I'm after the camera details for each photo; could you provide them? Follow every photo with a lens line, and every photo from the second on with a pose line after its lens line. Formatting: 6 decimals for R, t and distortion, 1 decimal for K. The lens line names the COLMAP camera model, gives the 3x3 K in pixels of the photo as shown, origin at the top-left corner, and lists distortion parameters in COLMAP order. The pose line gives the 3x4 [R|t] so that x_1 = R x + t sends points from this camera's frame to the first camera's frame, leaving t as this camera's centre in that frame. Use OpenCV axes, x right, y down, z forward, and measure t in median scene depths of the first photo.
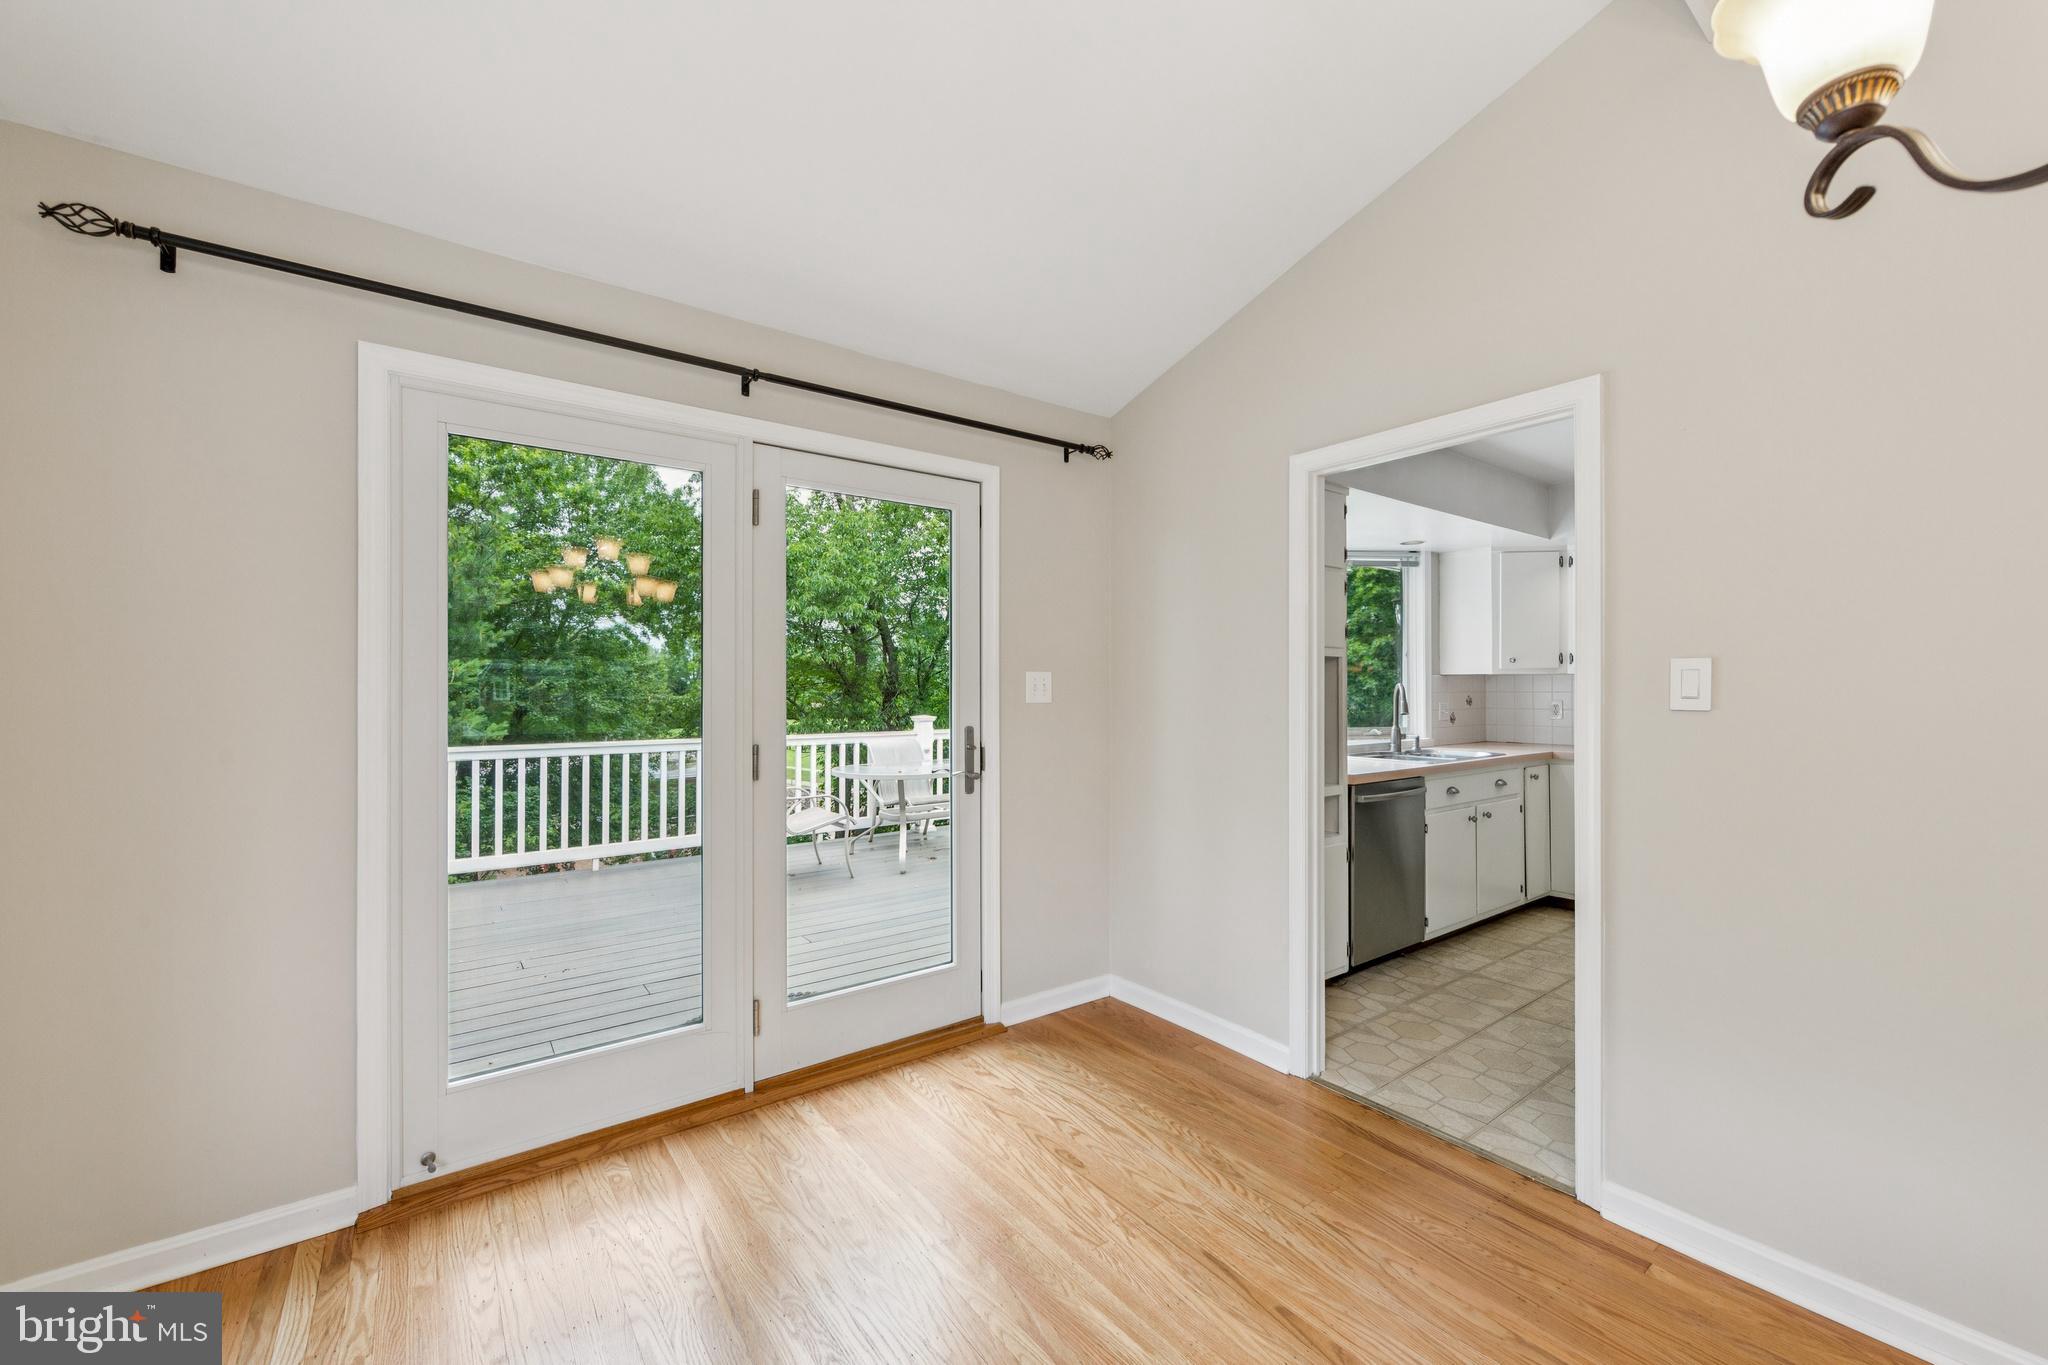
lens RADIAL K [[801.7, 0, 1029.1], [0, 801.7, 684.1], [0, 0, 1]] dist [-0.001549, -0.000906]
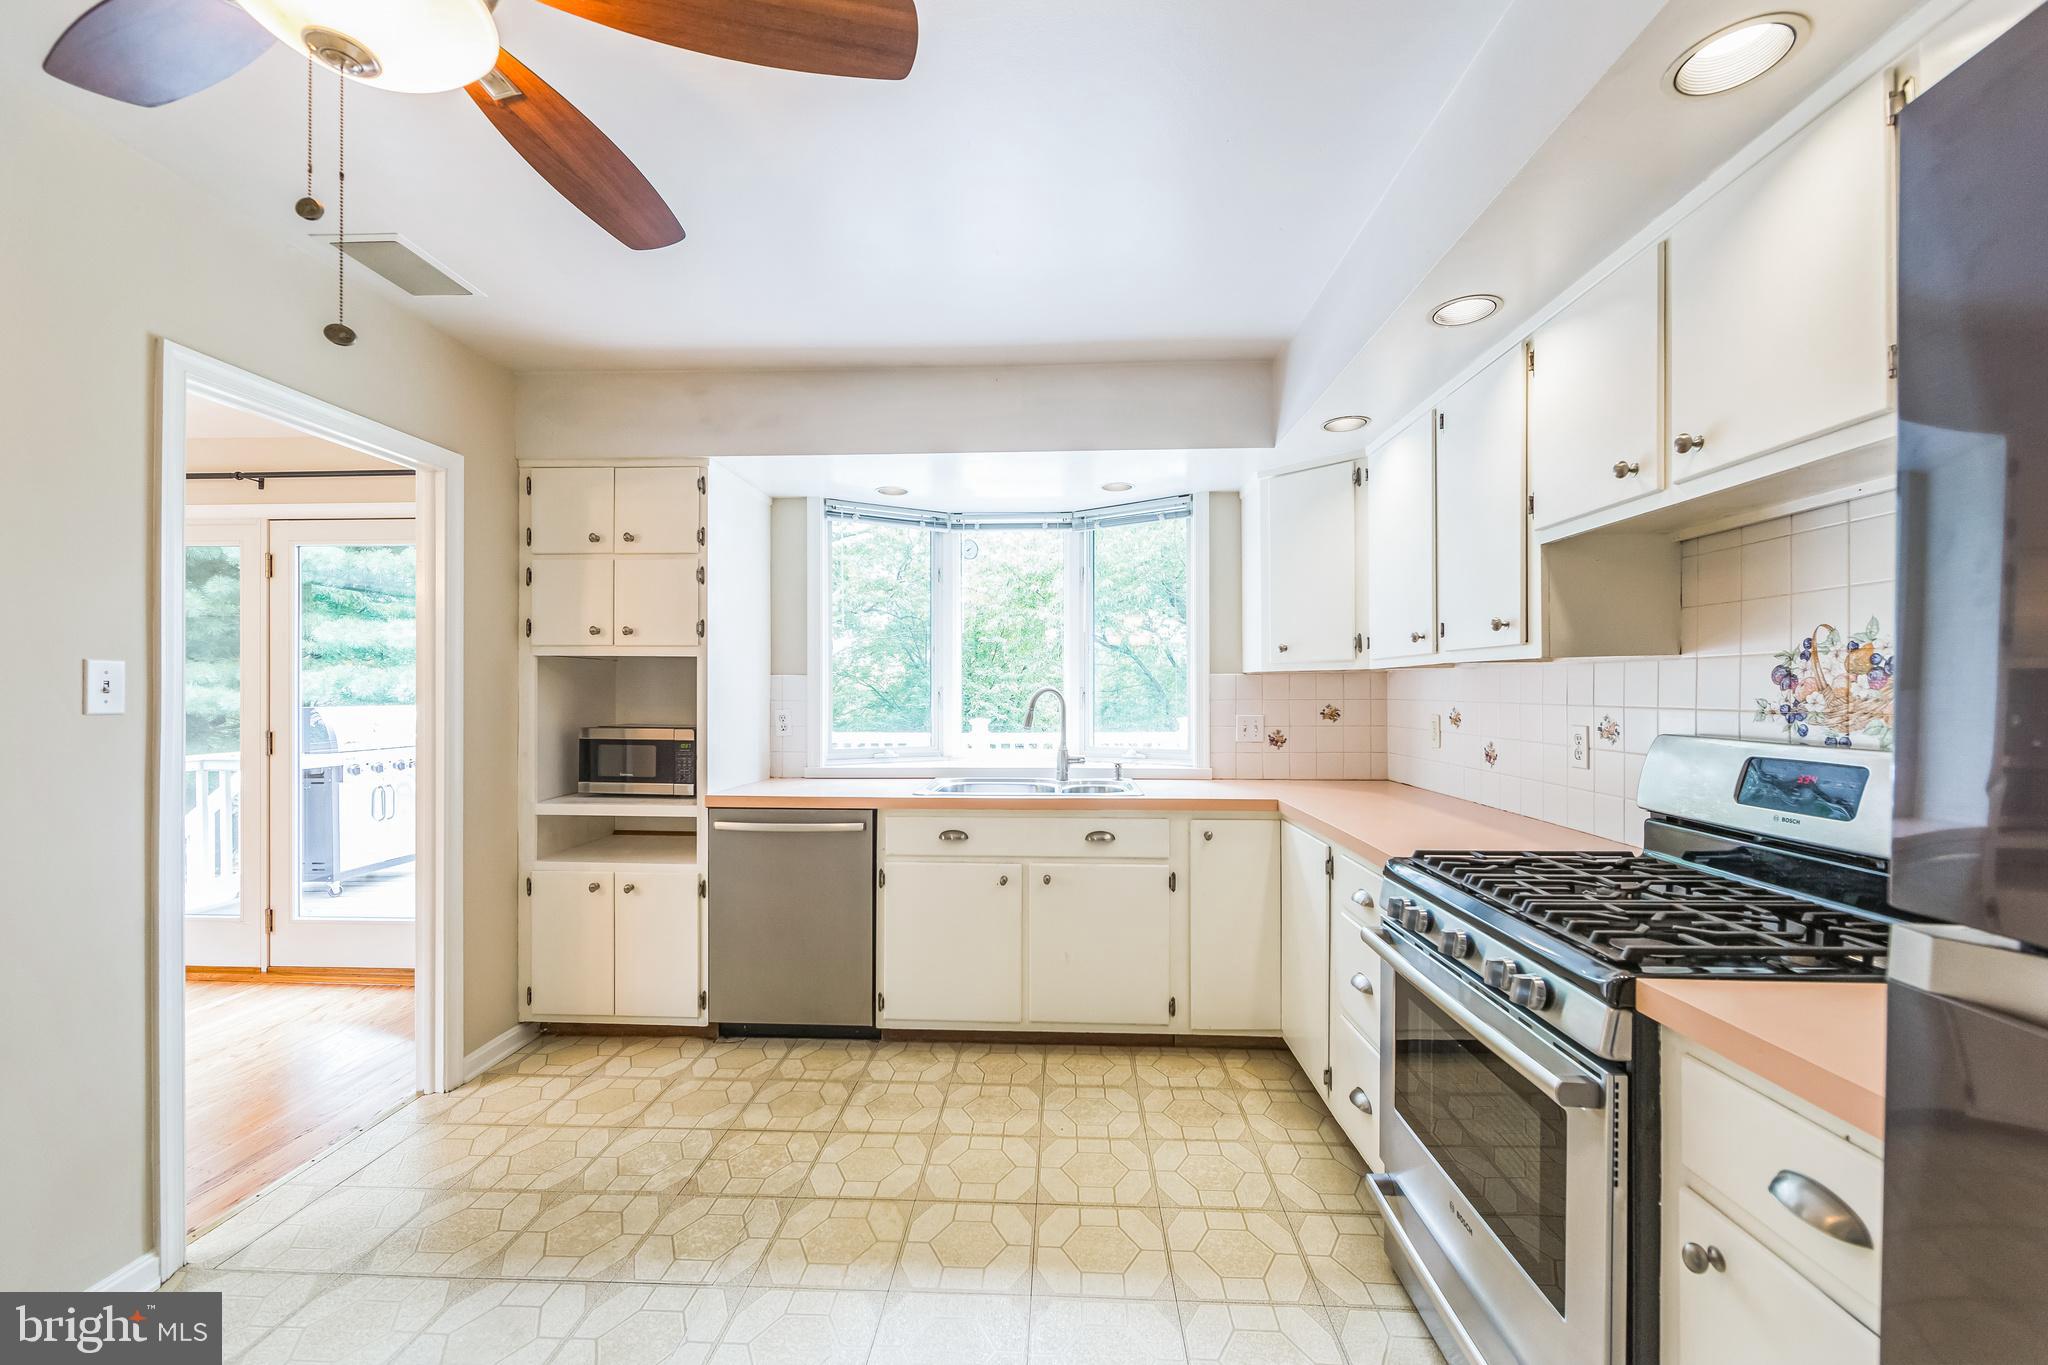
lens RADIAL K [[805.1, 0, 1028.4], [0, 805.1, 687.2], [0, 0, 1]] dist [-0.003277, -0.000480]
pose [[0.772526, -0.001541, -0.634981, 1.121464], [0.002130, 0.999998, 0.000166, -0.000453], [0.634979, -0.001481, 0.772528, 0.519759]]
